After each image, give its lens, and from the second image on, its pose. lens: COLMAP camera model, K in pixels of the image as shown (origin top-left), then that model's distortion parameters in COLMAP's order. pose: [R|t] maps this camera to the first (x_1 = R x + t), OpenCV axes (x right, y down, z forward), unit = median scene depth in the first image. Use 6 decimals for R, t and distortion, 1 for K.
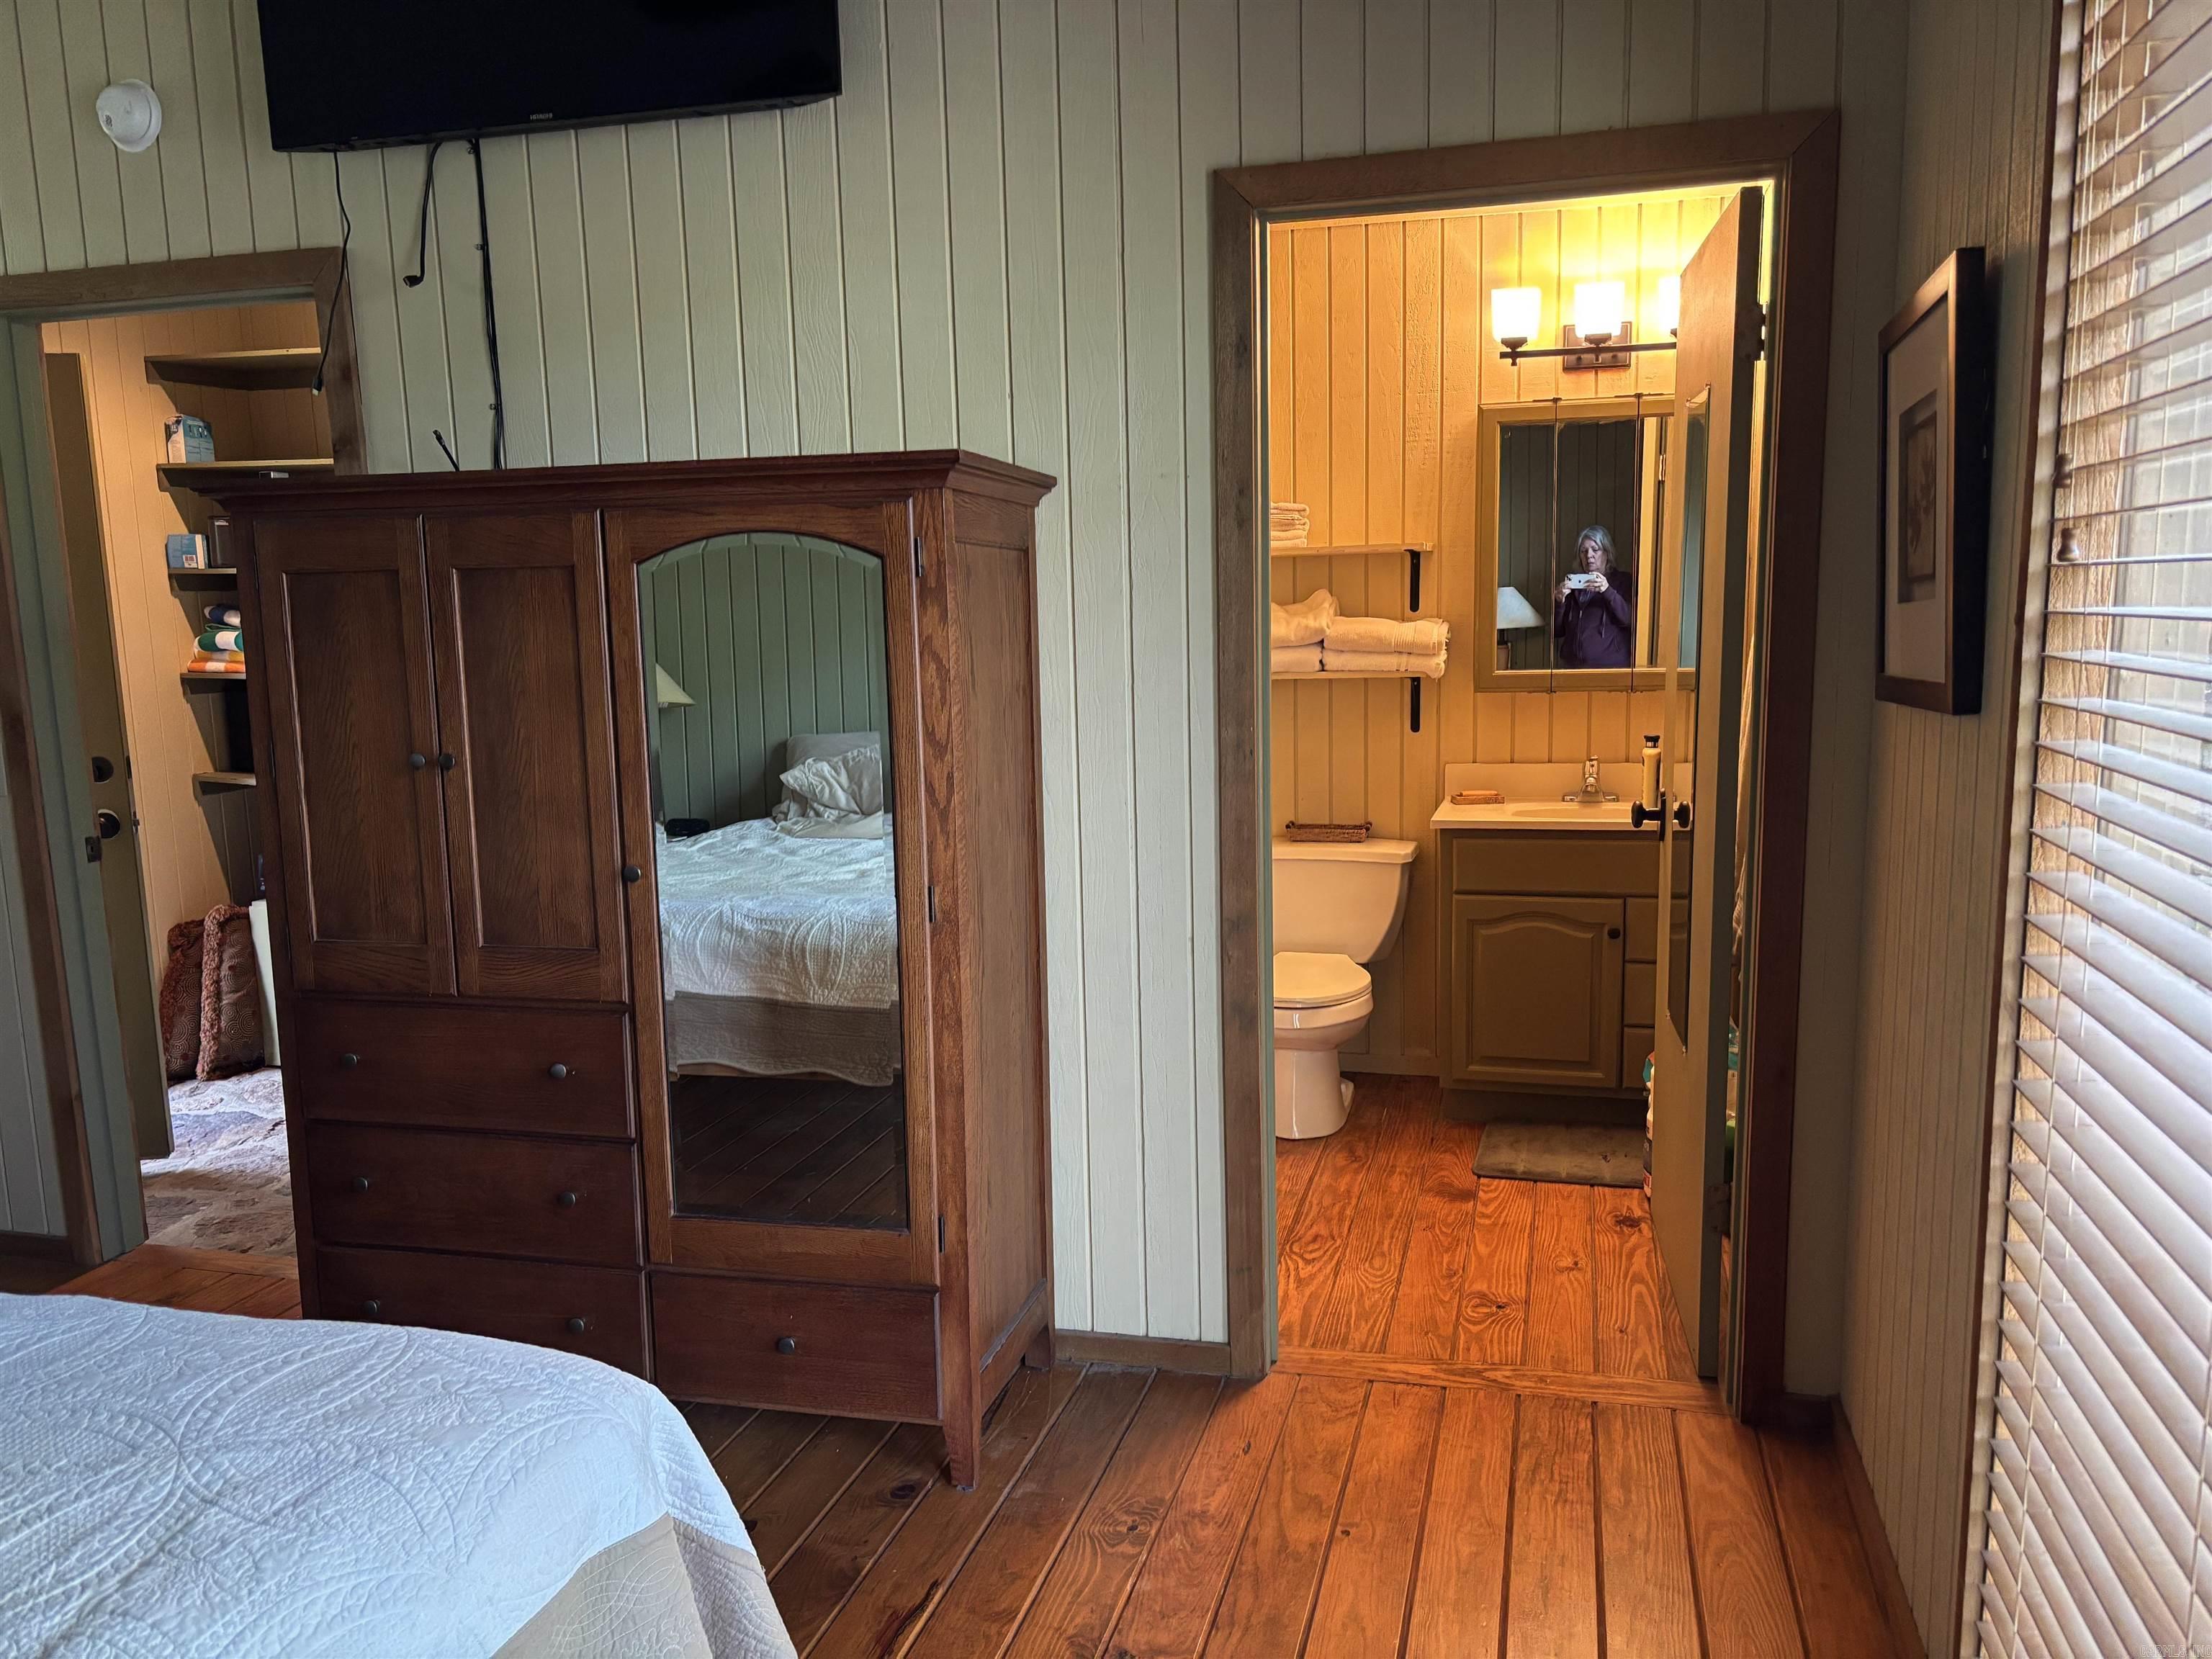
lens RADIAL K [[1690.2, 0, 1113.2], [0, 1690.2, 853.0], [0, 0, 1]] dist [0.080688, -0.098755]
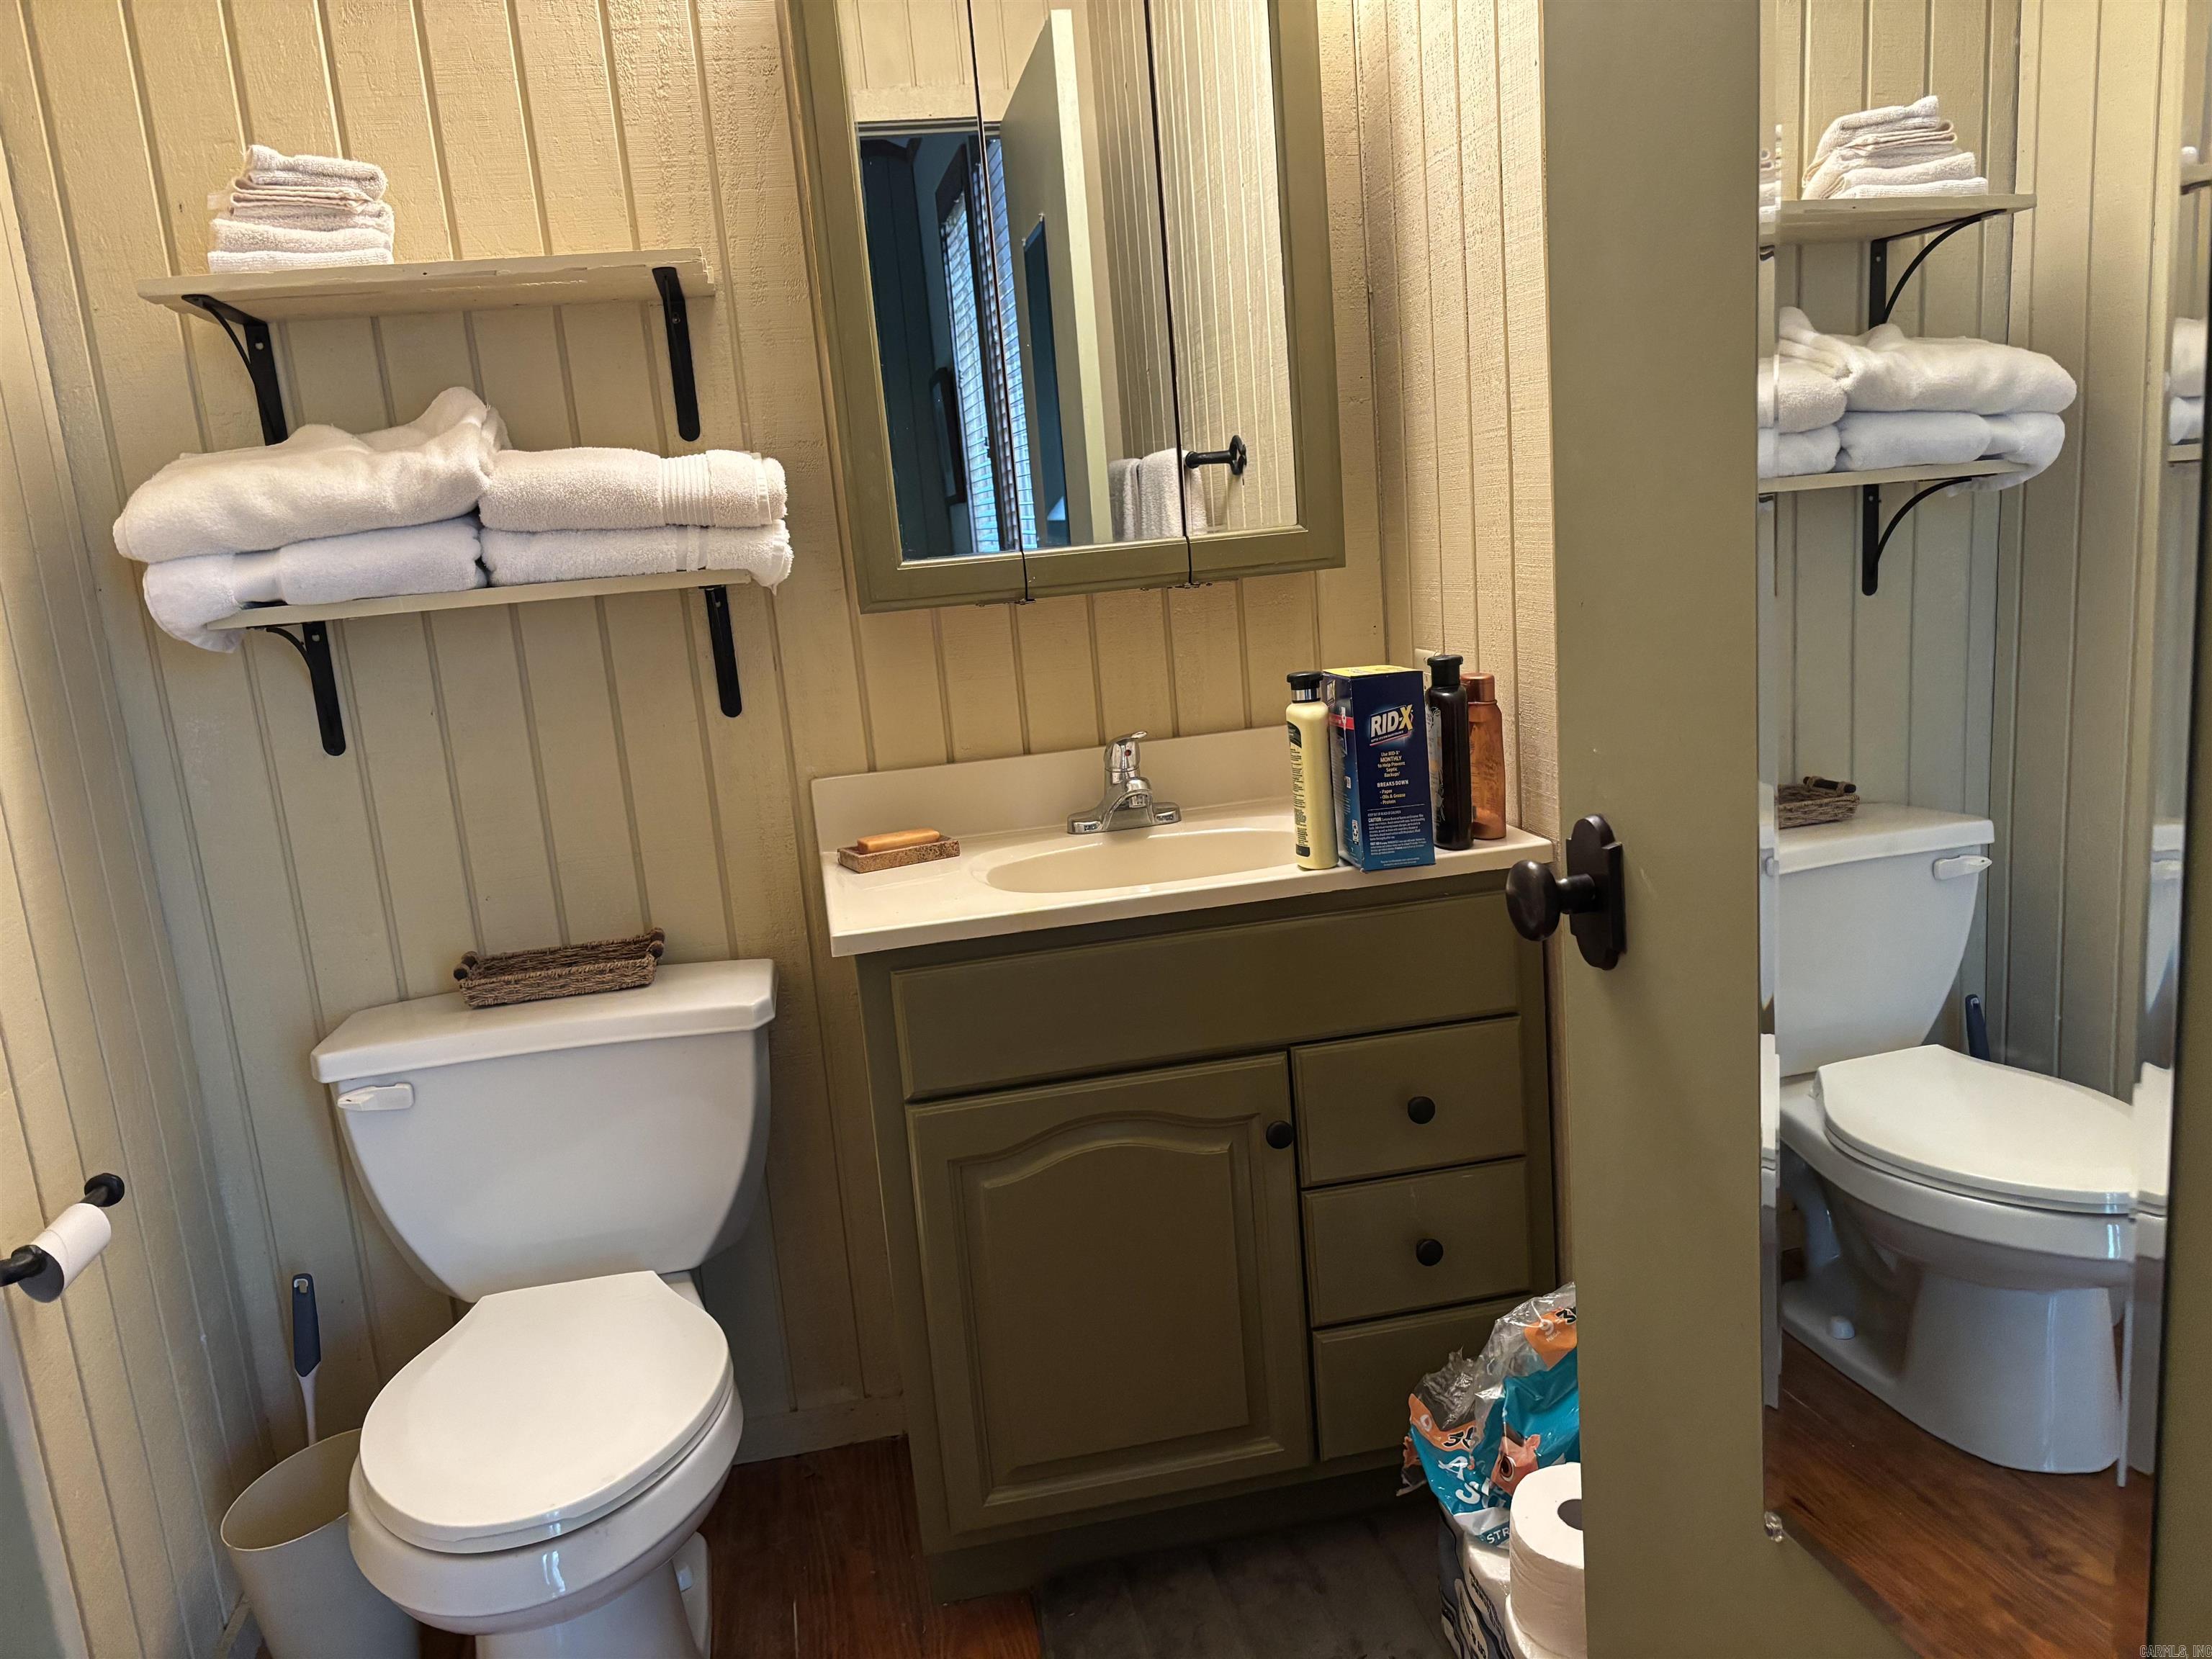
lens RADIAL K [[1755.9, 0, 1147.9], [0, 1755.9, 861.6], [0, 0, 1]] dist [0.045617, -0.052988]
pose [[0.891540, -0.136675, 0.431829, 0.073816], [0.127363, 0.990566, 0.050566, -0.044778], [-0.434667, 0.009917, 0.900537, 0.559924]]
